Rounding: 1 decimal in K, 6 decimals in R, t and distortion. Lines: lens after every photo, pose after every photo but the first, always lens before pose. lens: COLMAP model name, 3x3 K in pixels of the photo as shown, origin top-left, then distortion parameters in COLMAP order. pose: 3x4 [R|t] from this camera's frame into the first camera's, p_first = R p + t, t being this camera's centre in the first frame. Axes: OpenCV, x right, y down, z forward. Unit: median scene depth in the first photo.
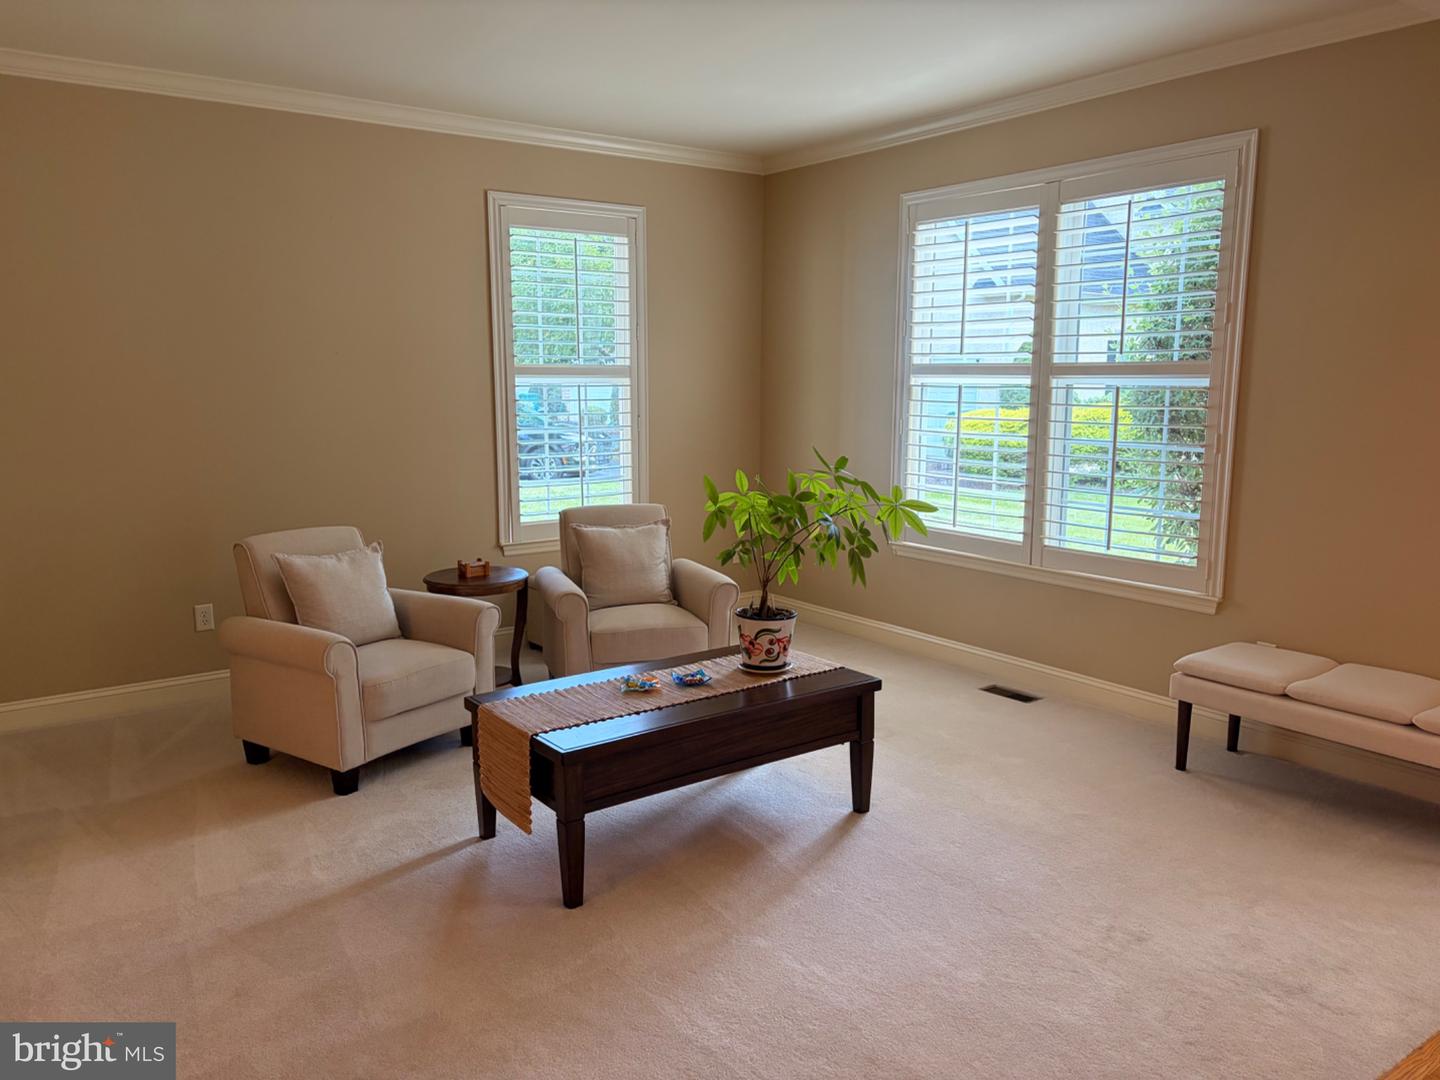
lens RADIAL K [[1091.4, 0, 722.7], [0, 1091.4, 542.0], [0, 0, 1]] dist [0.042386, -0.043978]
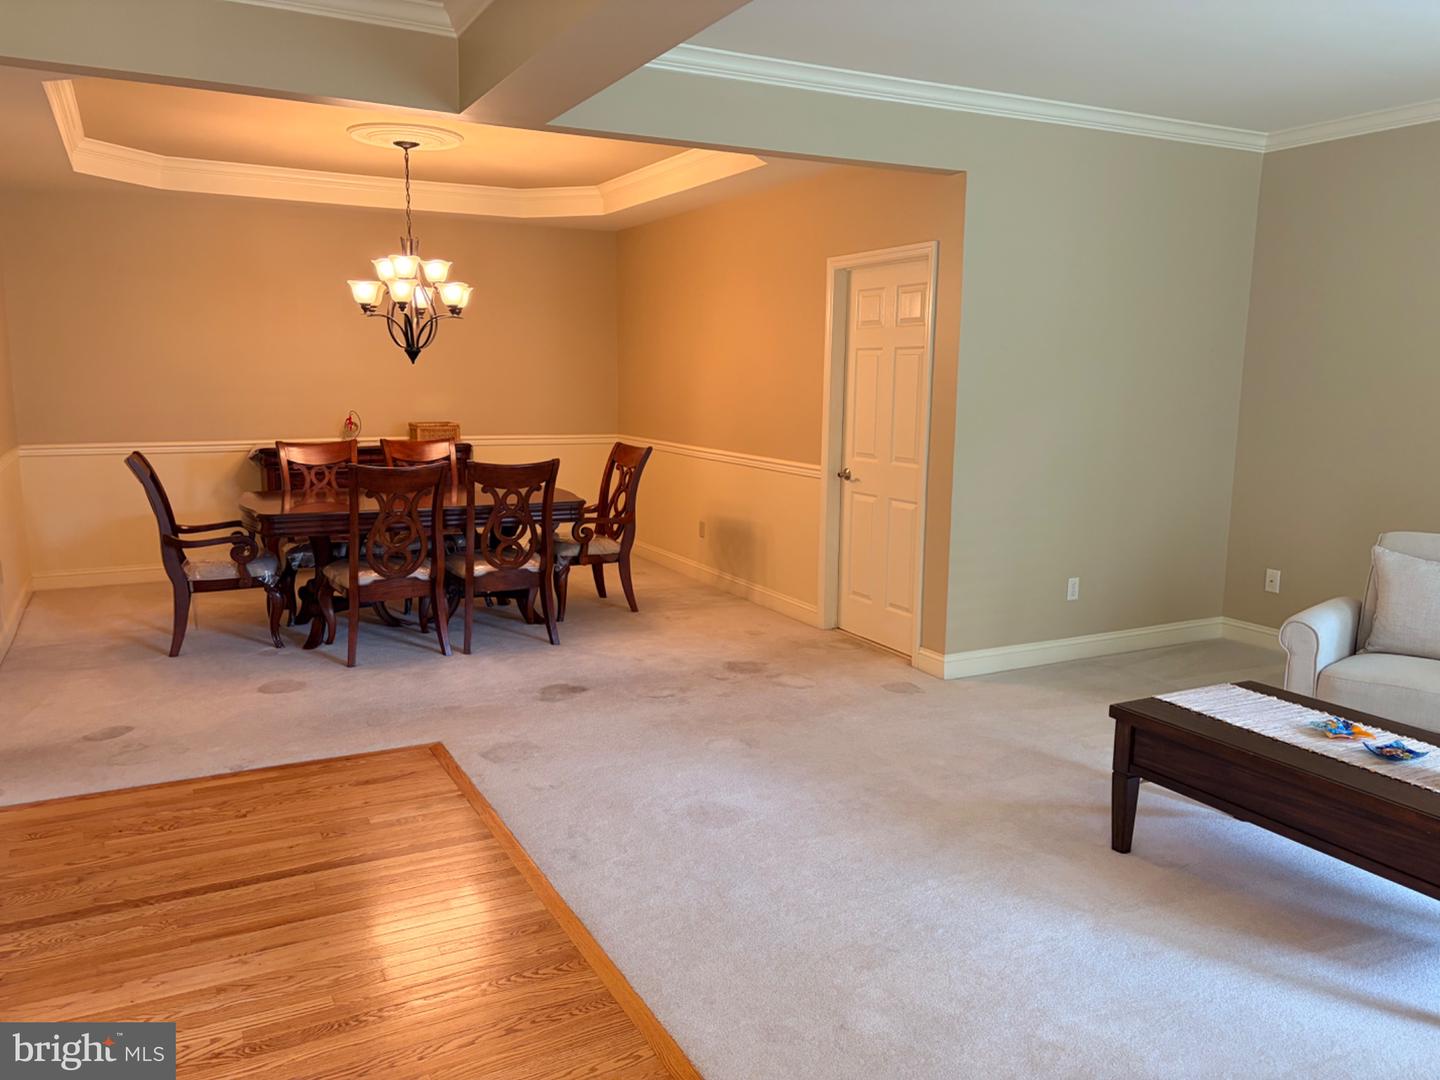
lens RADIAL K [[1091.4, 0, 721.4], [0, 1091.4, 539.7], [0, 0, 1]] dist [0.042386, -0.043978]
pose [[-0.133331, 0.157469, -0.978482, 0.577594], [-0.164852, 0.970019, 0.178570, -0.065362], [0.977265, 0.185114, -0.103375, 0.396023]]
